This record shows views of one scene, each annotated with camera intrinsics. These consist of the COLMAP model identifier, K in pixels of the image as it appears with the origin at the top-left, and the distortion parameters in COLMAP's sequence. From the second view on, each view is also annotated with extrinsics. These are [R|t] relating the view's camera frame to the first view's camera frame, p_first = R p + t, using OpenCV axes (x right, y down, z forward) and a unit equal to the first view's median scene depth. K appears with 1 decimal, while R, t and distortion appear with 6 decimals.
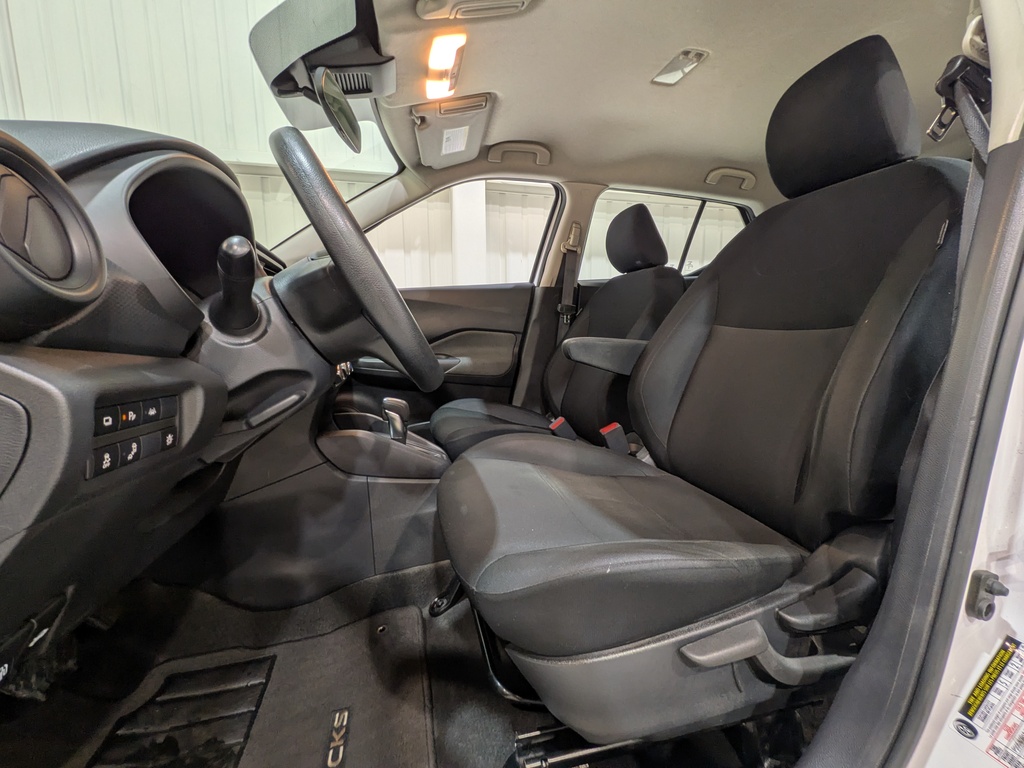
lens RADIAL K [[399.8, 0, 512.0], [0, 399.8, 384.0], [0, 0, 1]] dist [0.002128, 0.000276]
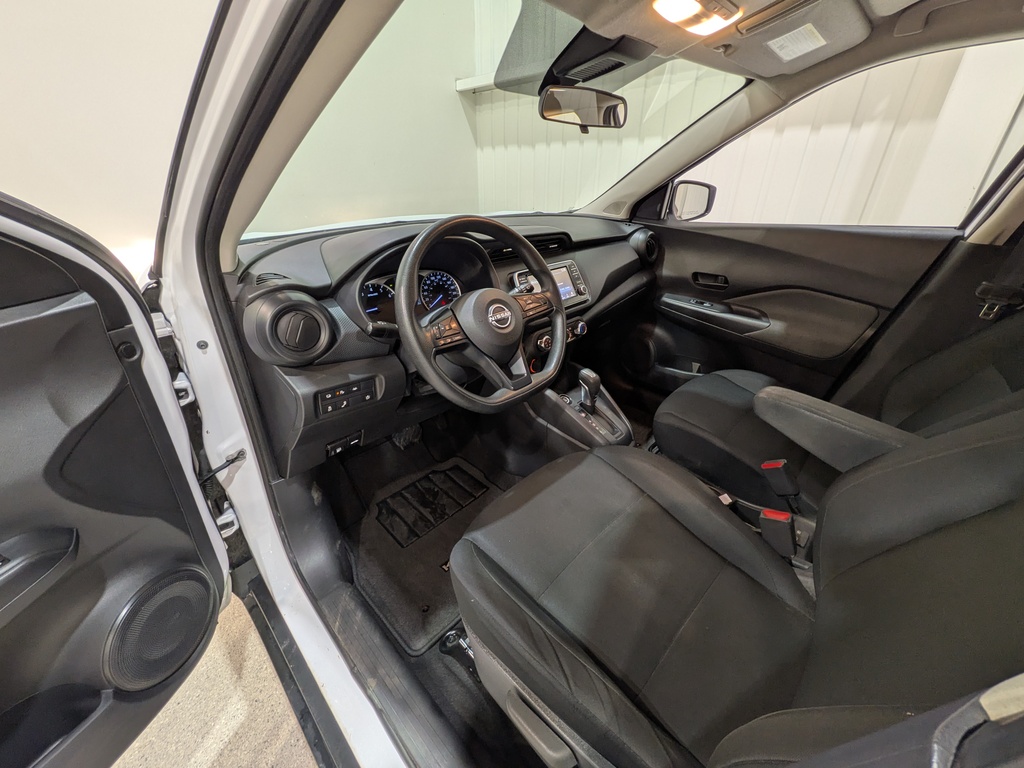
lens RADIAL K [[399.8, 0, 512.0], [0, 399.8, 384.0], [0, 0, 1]] dist [0.002128, 0.000276]
pose [[0.497425, 0.414282, -0.762194, 0.330402], [-0.130525, 0.904342, 0.406361, -0.250434], [0.857631, -0.102648, 0.503916, 0.141899]]
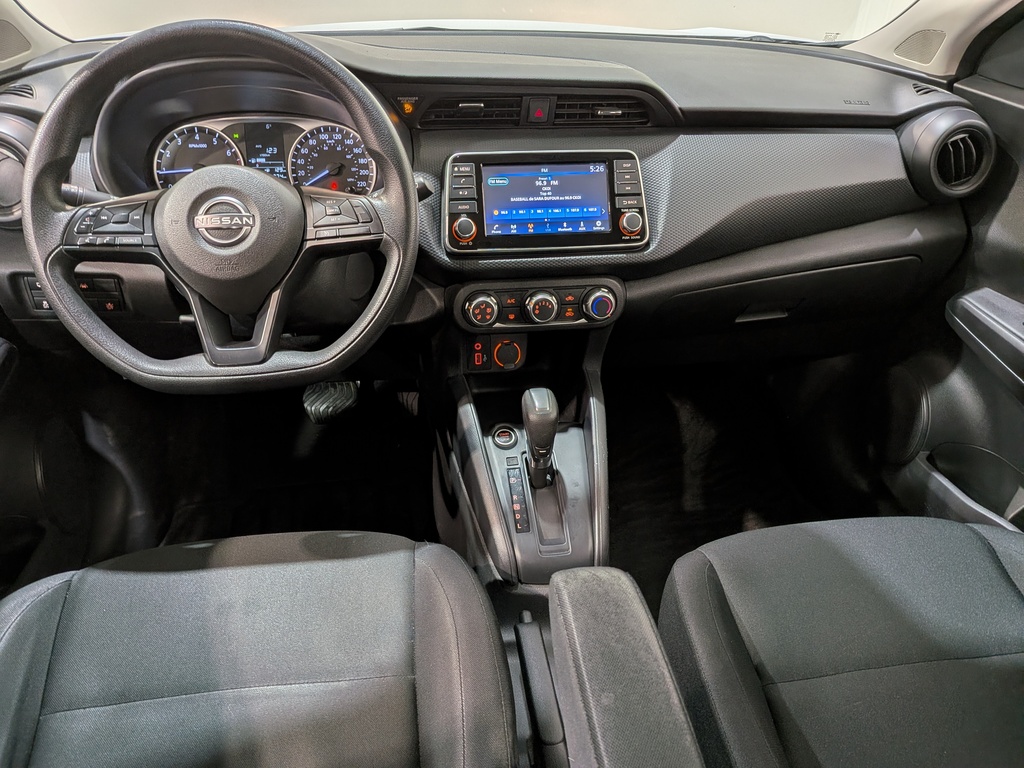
lens RADIAL K [[739.1, 0, 508.9], [0, 739.1, 389.9], [0, 0, 1]] dist [0.093983, -0.174353]
pose [[-0.111716, 0.531541, -0.839633, 0.359198], [-0.165432, 0.823184, 0.543139, -0.335310], [0.979873, 0.199579, -0.004029, 0.632653]]
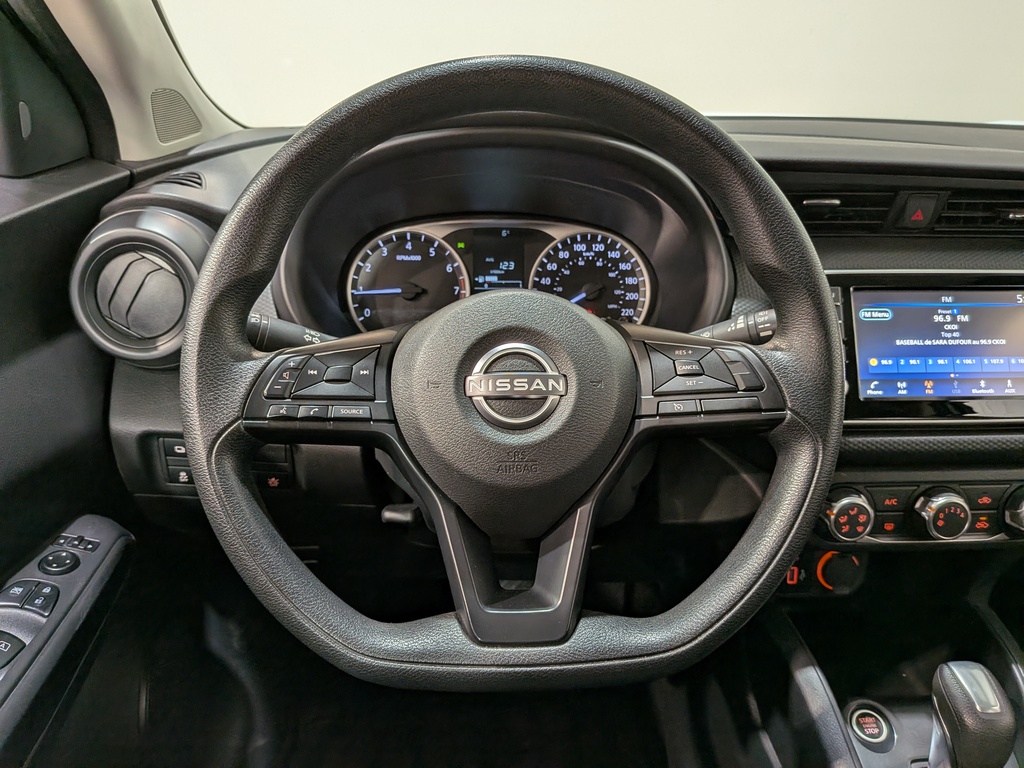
lens RADIAL K [[746.2, 0, 502.2], [0, 746.2, 379.1], [0, 0, 1]] dist [0.080766, -0.149062]
pose [[-0.230397, 0.386050, -0.893243, 0.144447], [-0.144717, 0.894137, 0.423763, -0.242318], [0.962276, 0.226901, -0.150138, 0.449071]]
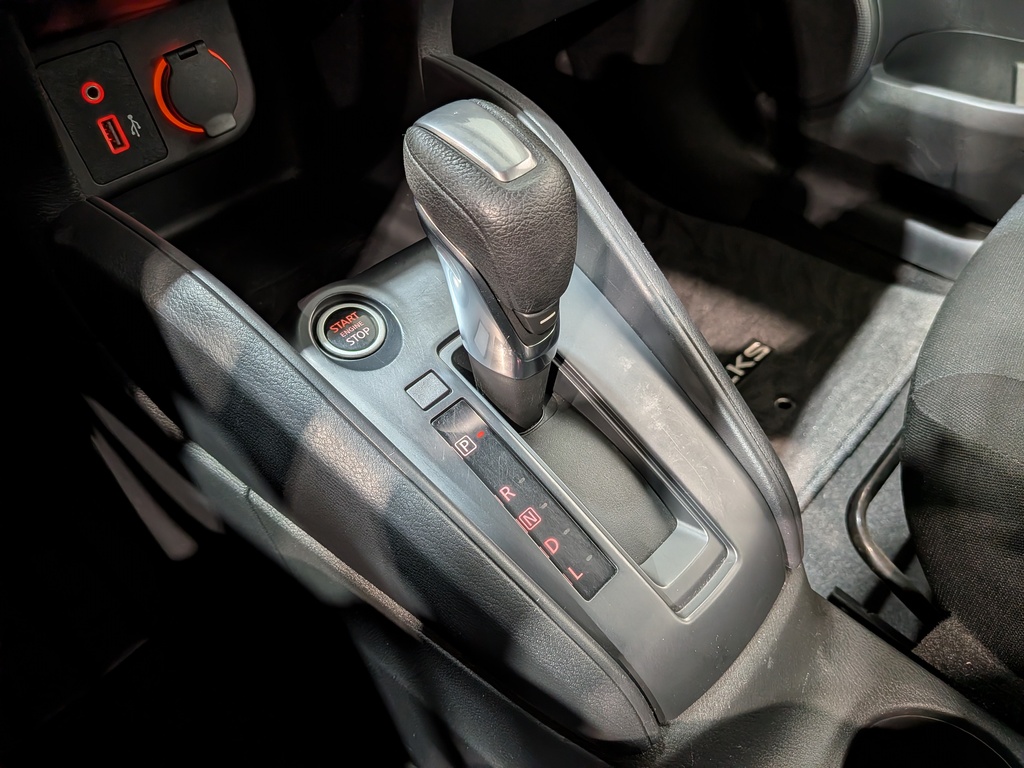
lens RADIAL K [[758.7, 0, 517.2], [0, 758.7, 370.3], [0, 0, 1]] dist [-0.004213, -0.002866]
pose [[0.510136, 0.612095, -0.604237, -0.047110], [-0.110784, 0.743433, 0.659571, -0.053744], [0.852929, -0.269531, 0.447062, 0.573276]]
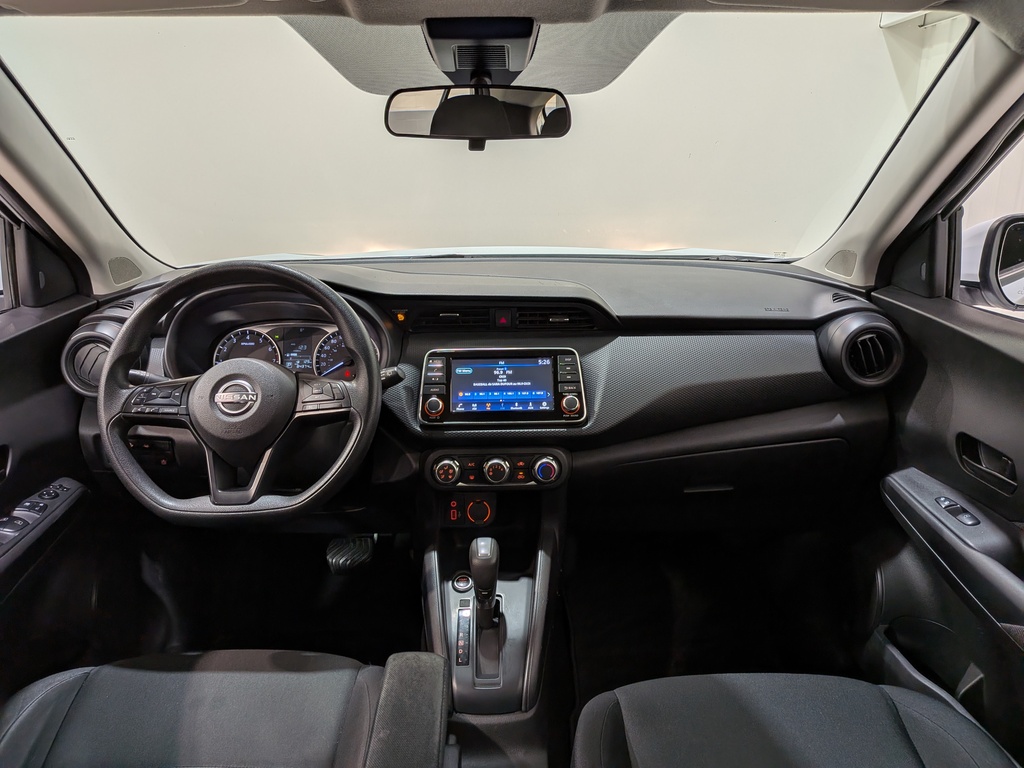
lens RADIAL K [[739.1, 0, 508.9], [0, 739.1, 389.9], [0, 0, 1]] dist [0.093983, -0.174353]
pose [[-0.243590, 0.306630, -0.920132, 0.471408], [-0.129893, 0.929847, 0.344255, -0.402462], [0.961141, 0.203376, -0.186672, 0.796275]]
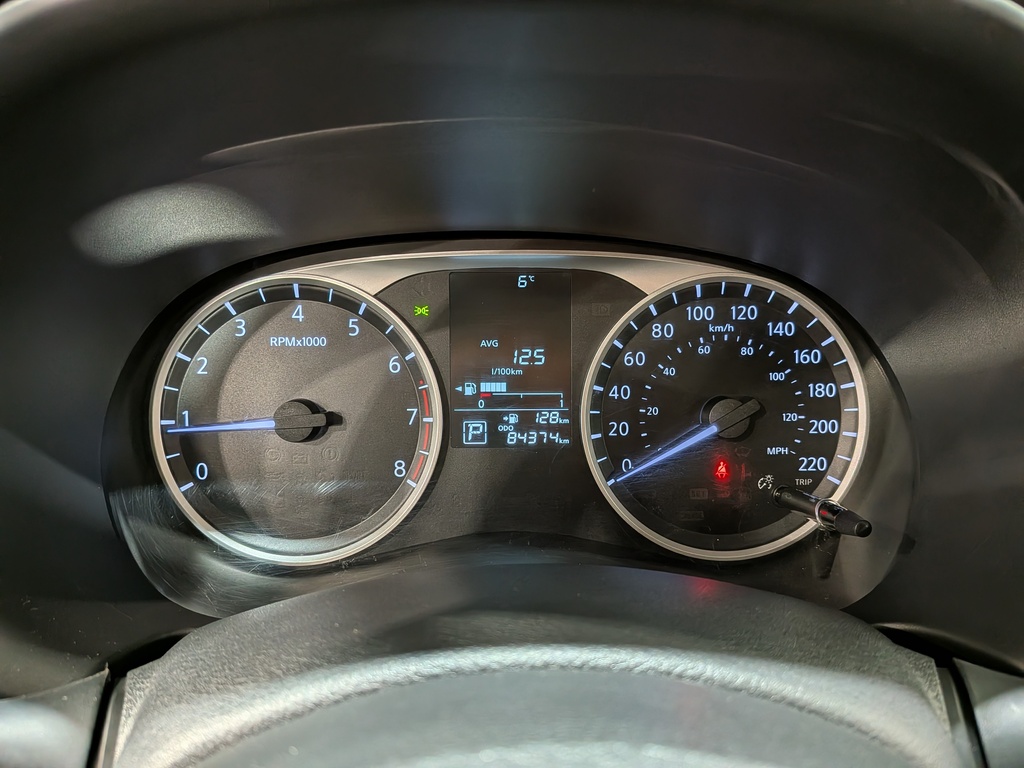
lens RADIAL K [[739.1, 0, 508.9], [0, 739.1, 389.9], [0, 0, 1]] dist [0.093983, -0.174353]
pose [[-0.238254, 0.409759, -0.880530, -0.151985], [-0.134887, 0.883891, 0.447820, -0.182212], [0.961790, 0.225467, -0.155319, 0.386789]]
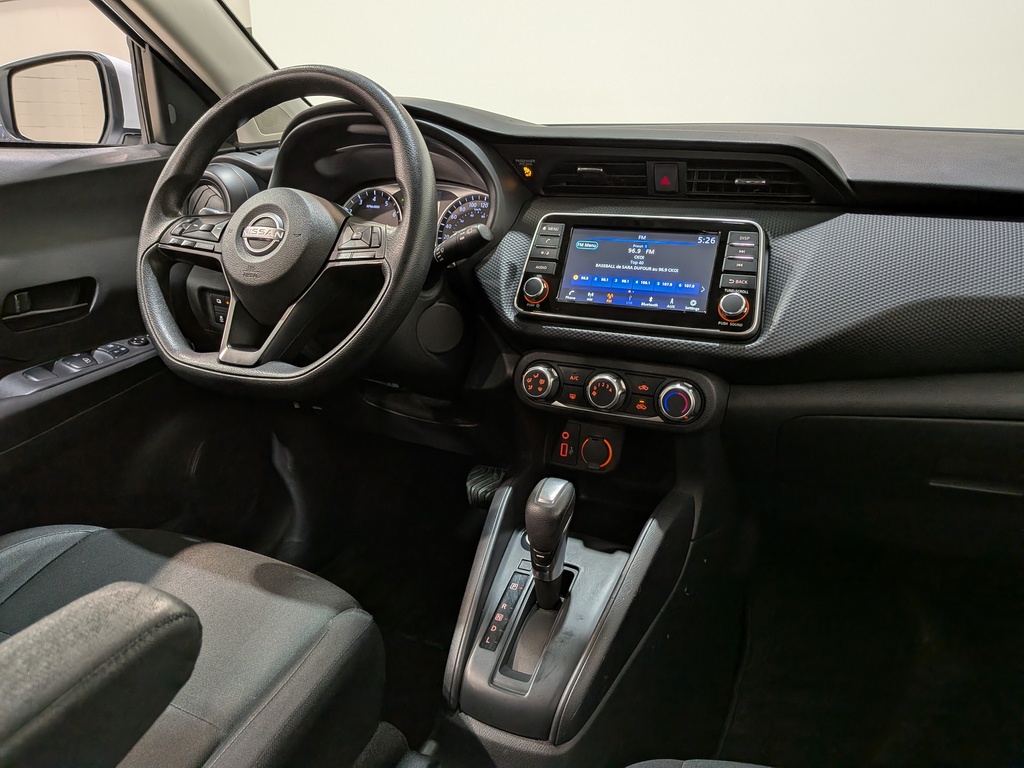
lens RADIAL K [[740.2, 0, 510.3], [0, 740.2, 382.6], [0, 0, 1]] dist [0.098535, -0.174928]
pose [[-0.641980, 0.266607, -0.718876, 0.192374], [-0.098437, 0.901177, 0.422125, -0.269426], [0.760376, 0.341760, -0.552294, 0.904878]]
